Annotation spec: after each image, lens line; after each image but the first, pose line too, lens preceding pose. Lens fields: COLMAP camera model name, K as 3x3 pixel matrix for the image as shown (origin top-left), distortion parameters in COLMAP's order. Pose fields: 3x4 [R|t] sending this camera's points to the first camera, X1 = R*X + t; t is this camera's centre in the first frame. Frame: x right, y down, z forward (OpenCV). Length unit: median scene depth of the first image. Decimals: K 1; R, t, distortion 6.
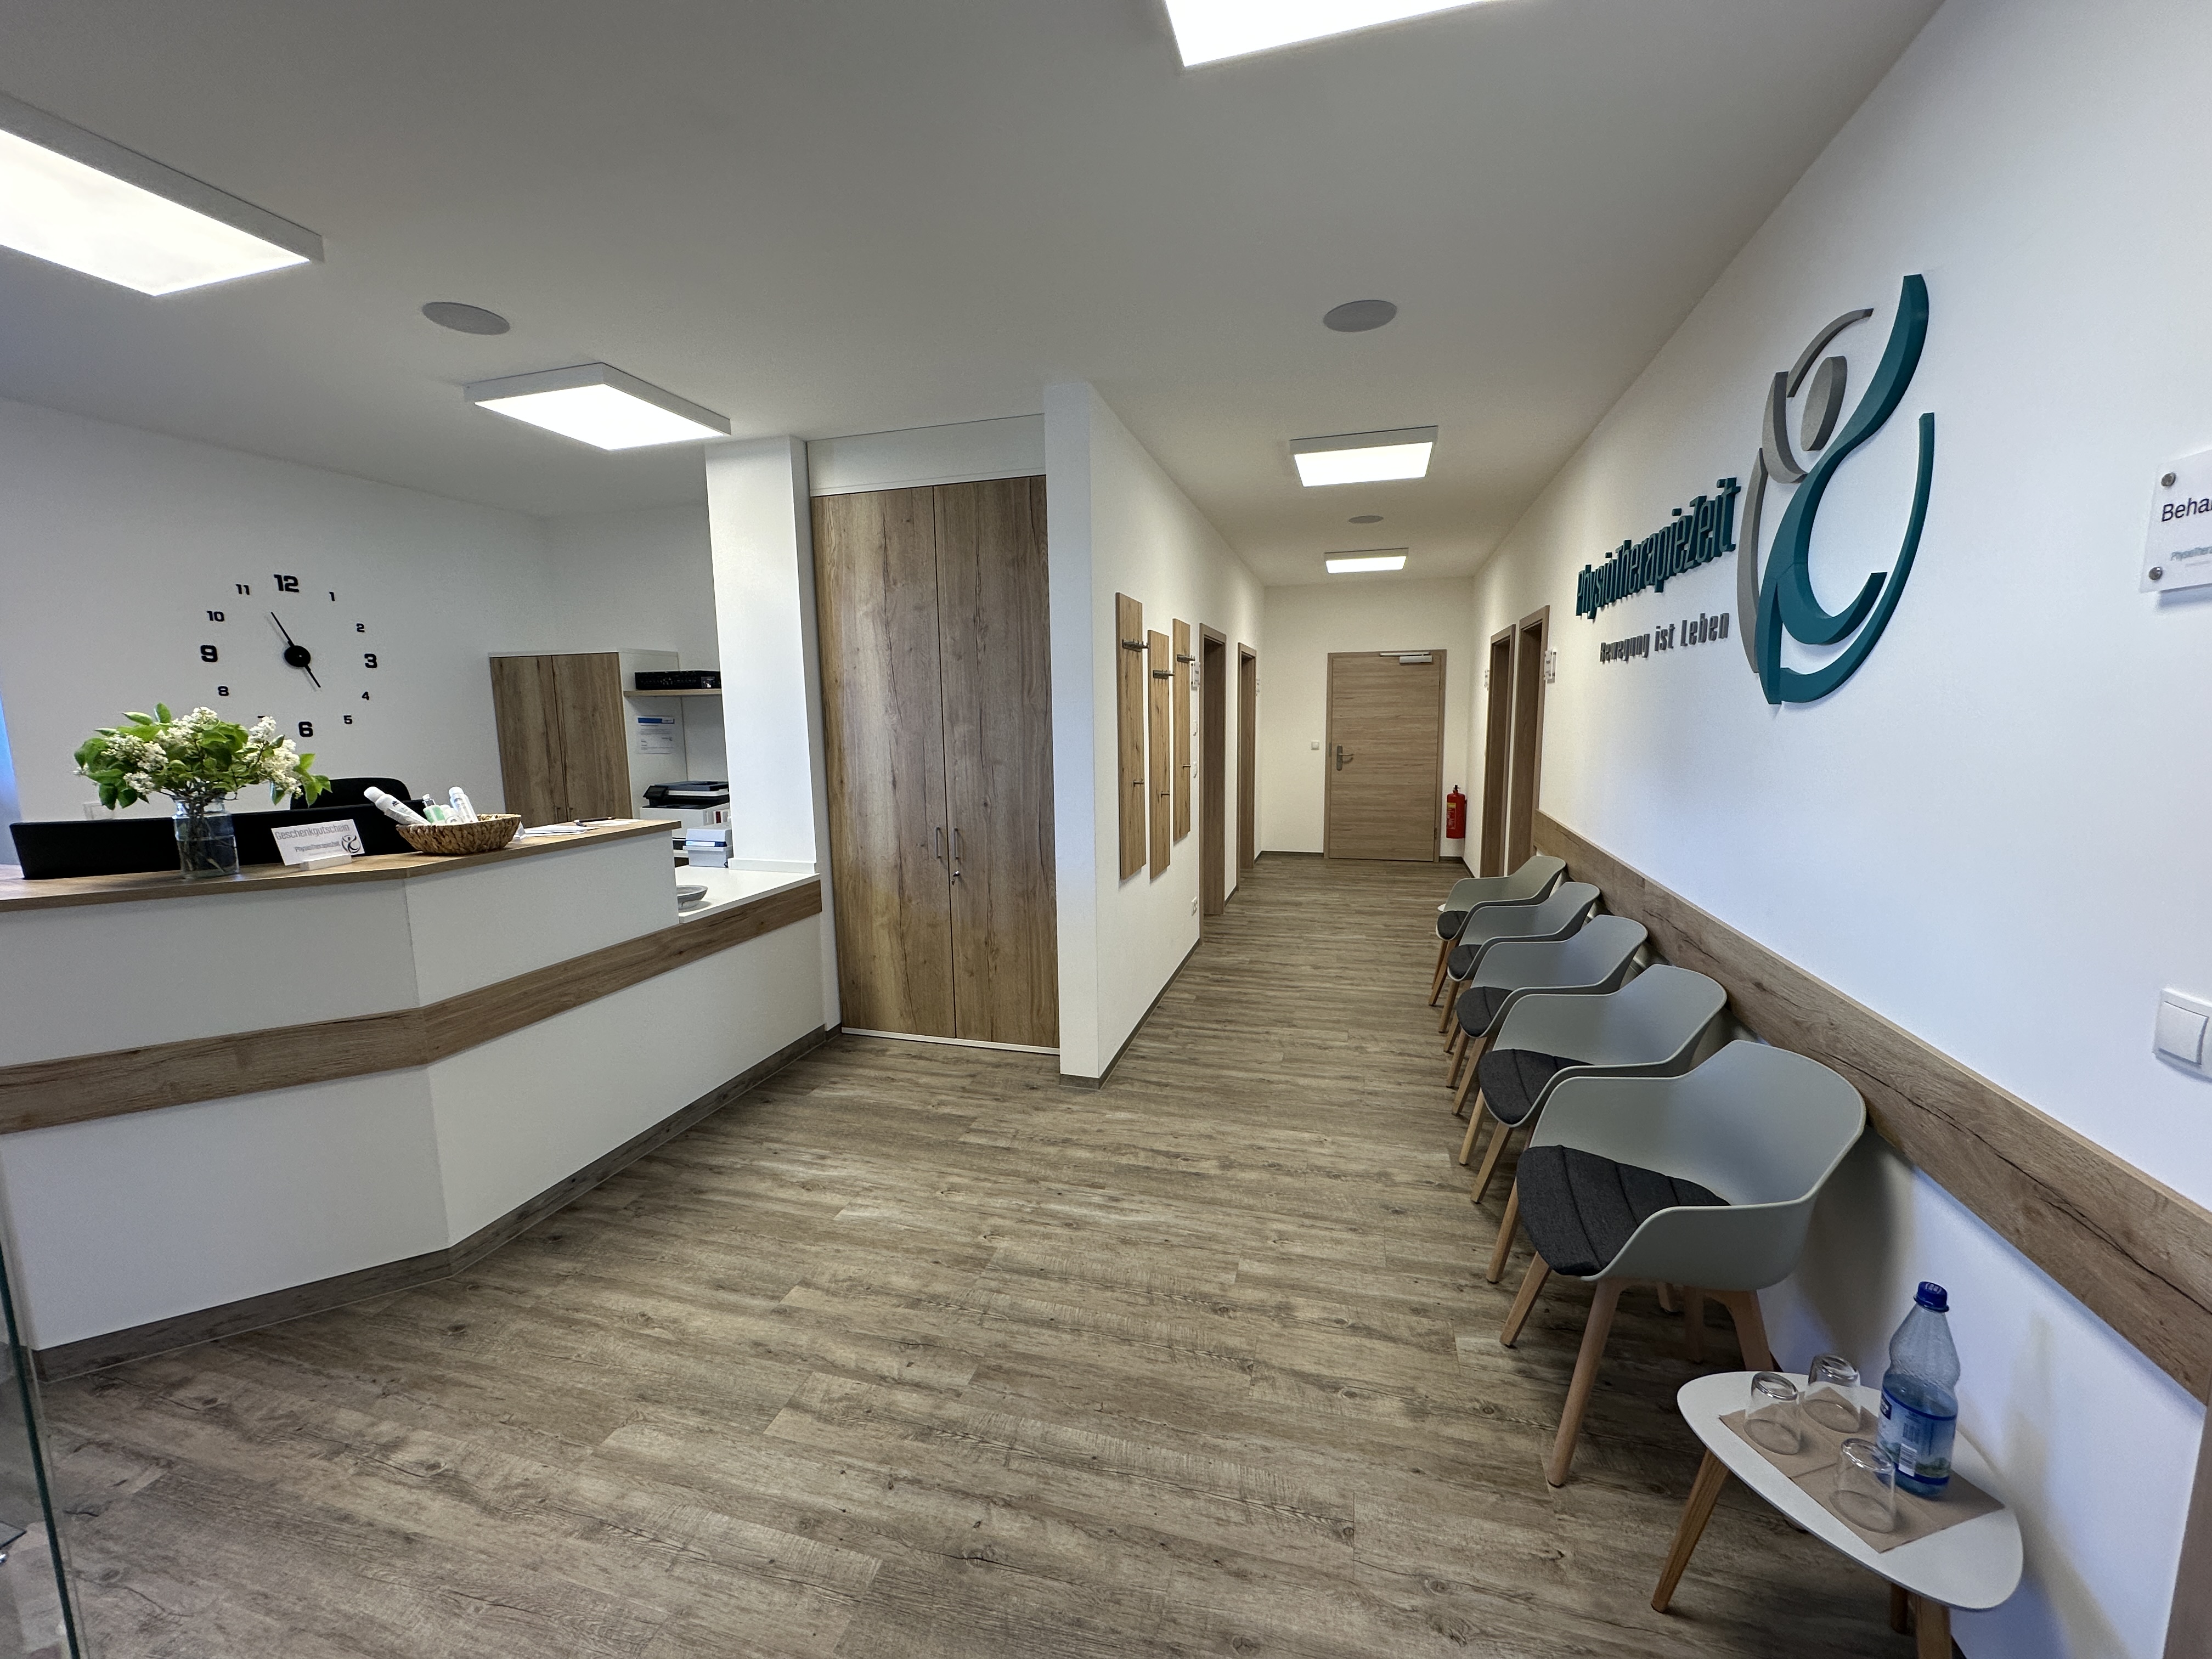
lens RADIAL K [[879.2, 0, 1107.3], [0, 879.2, 827.1], [0, 0, 1]] dist [-0.000638, 0.000466]
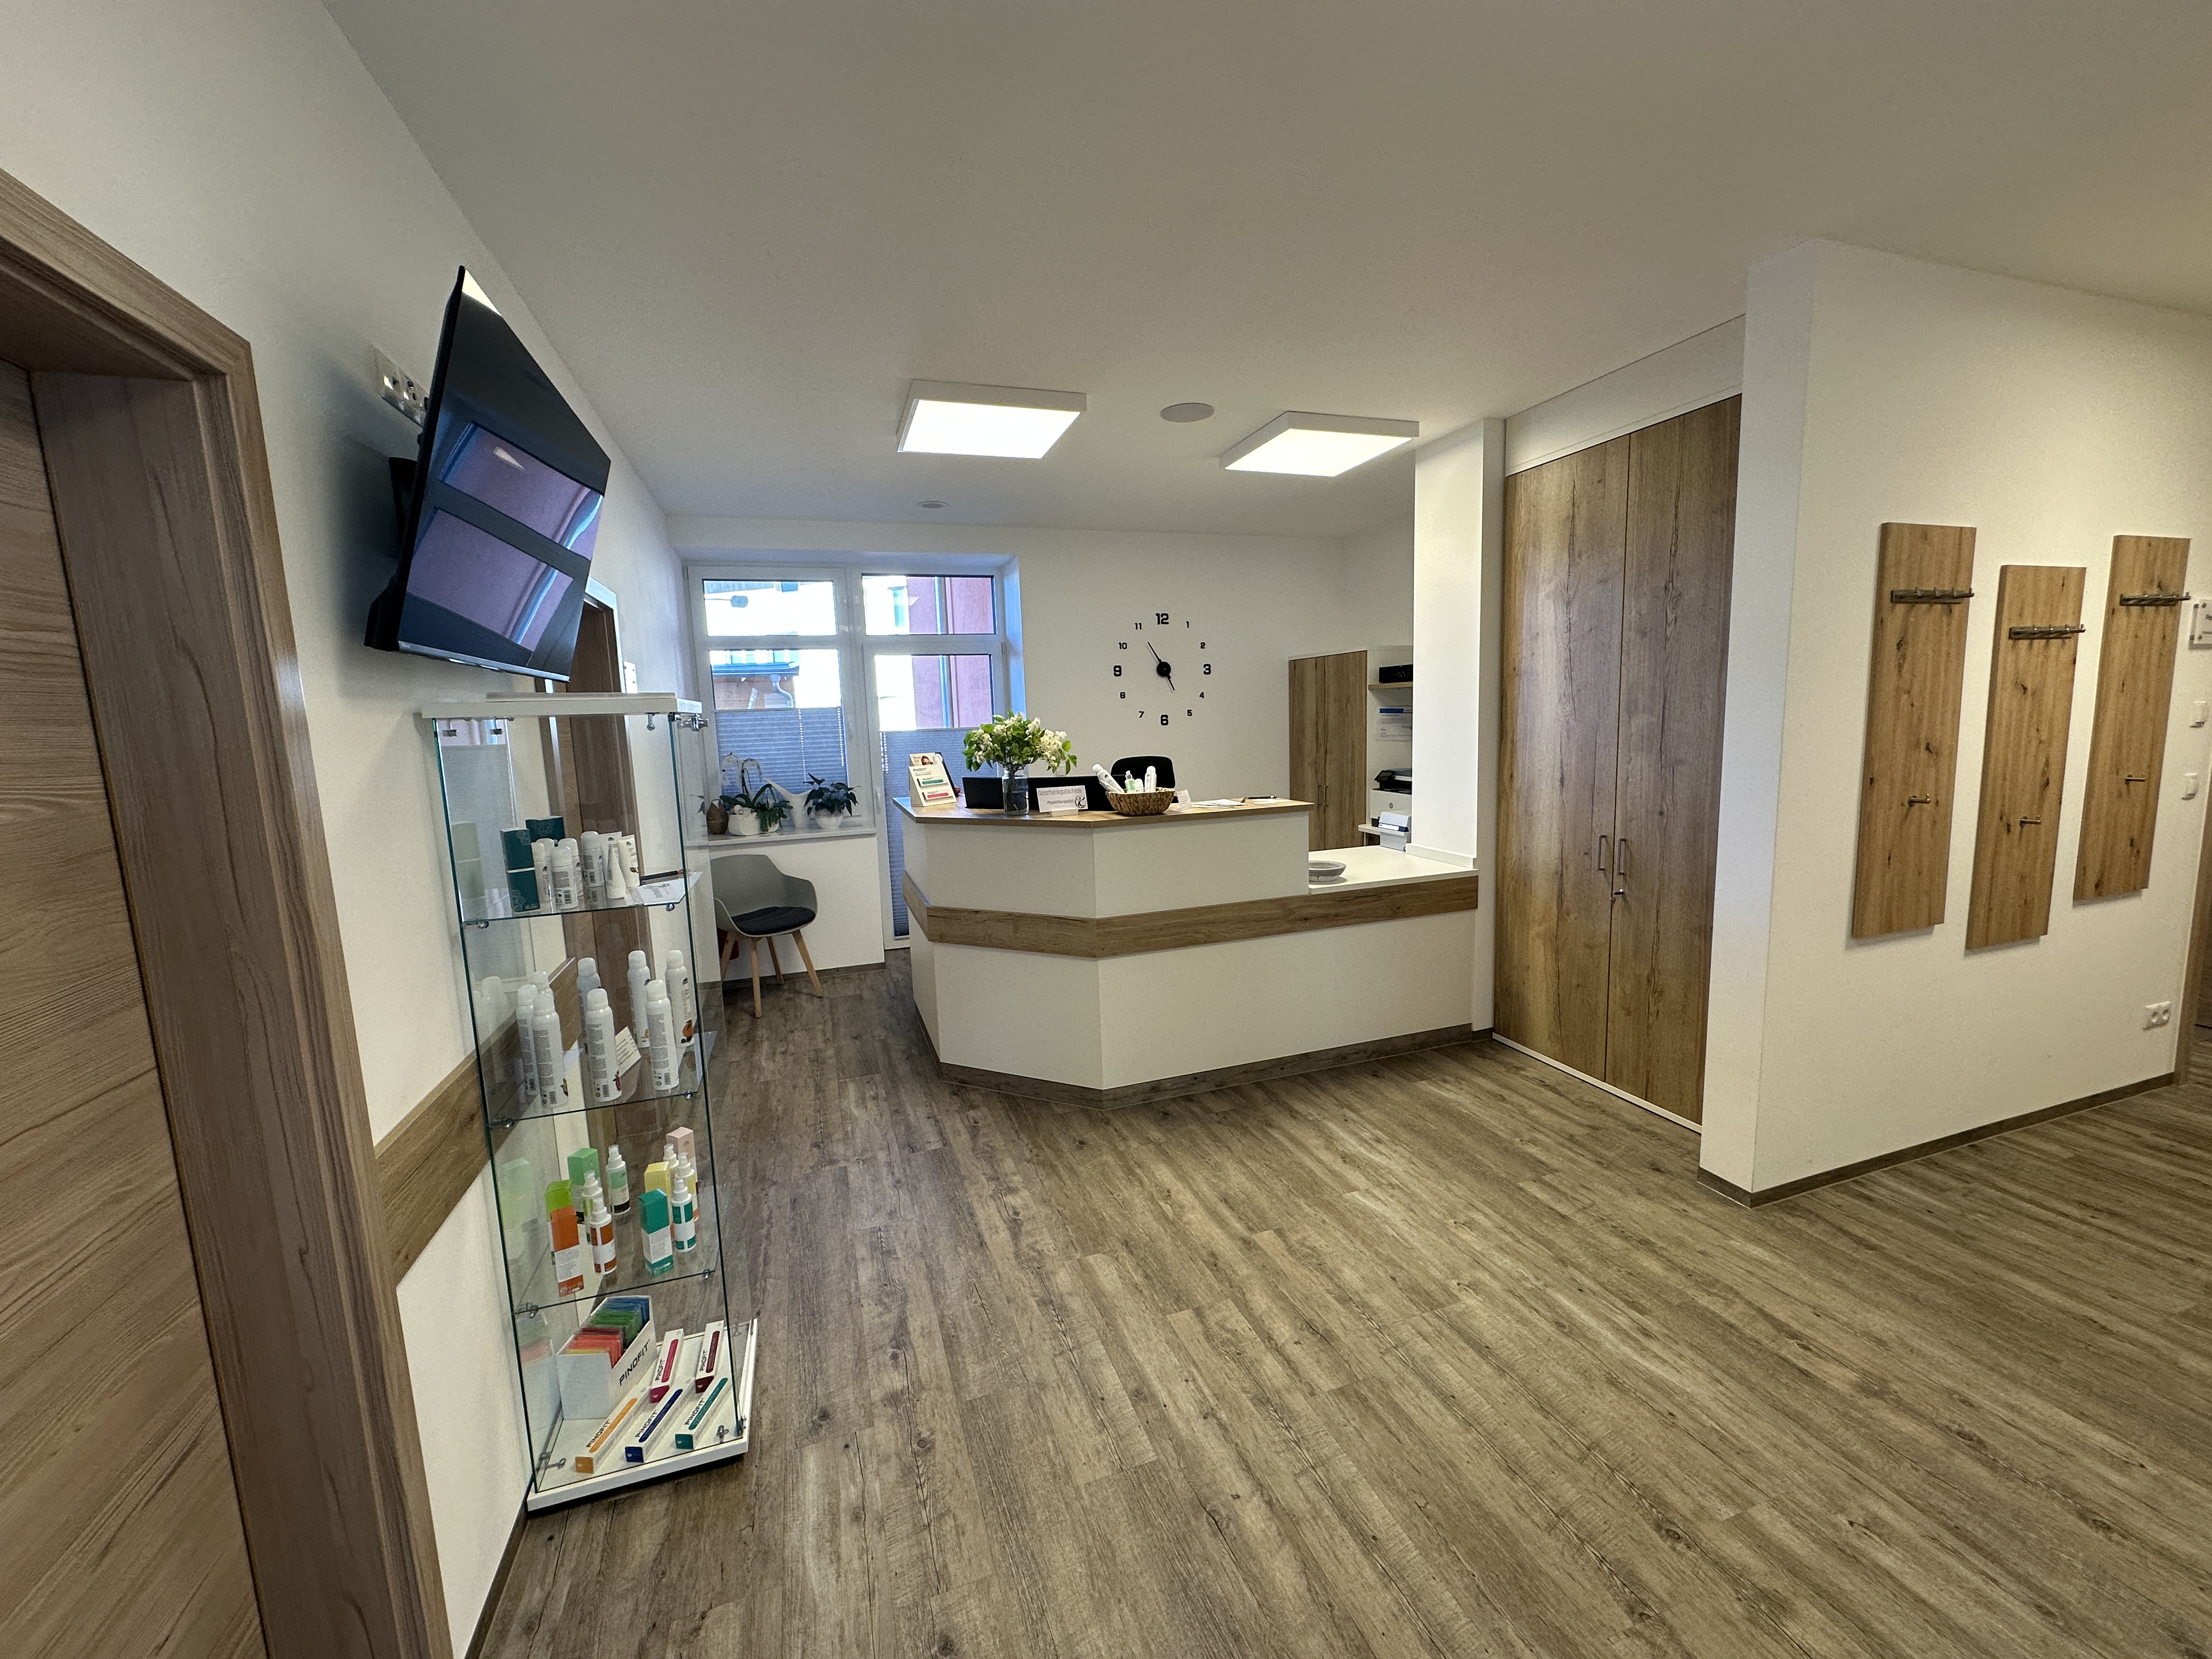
lens RADIAL K [[879.2, 0, 1107.3], [0, 879.2, 827.1], [0, 0, 1]] dist [-0.000638, 0.000466]
pose [[0.571582, 0.099664, -0.814470, 0.338680], [-0.082629, 0.994542, 0.063711, -0.032585], [0.816374, 0.030882, 0.576697, 0.156831]]
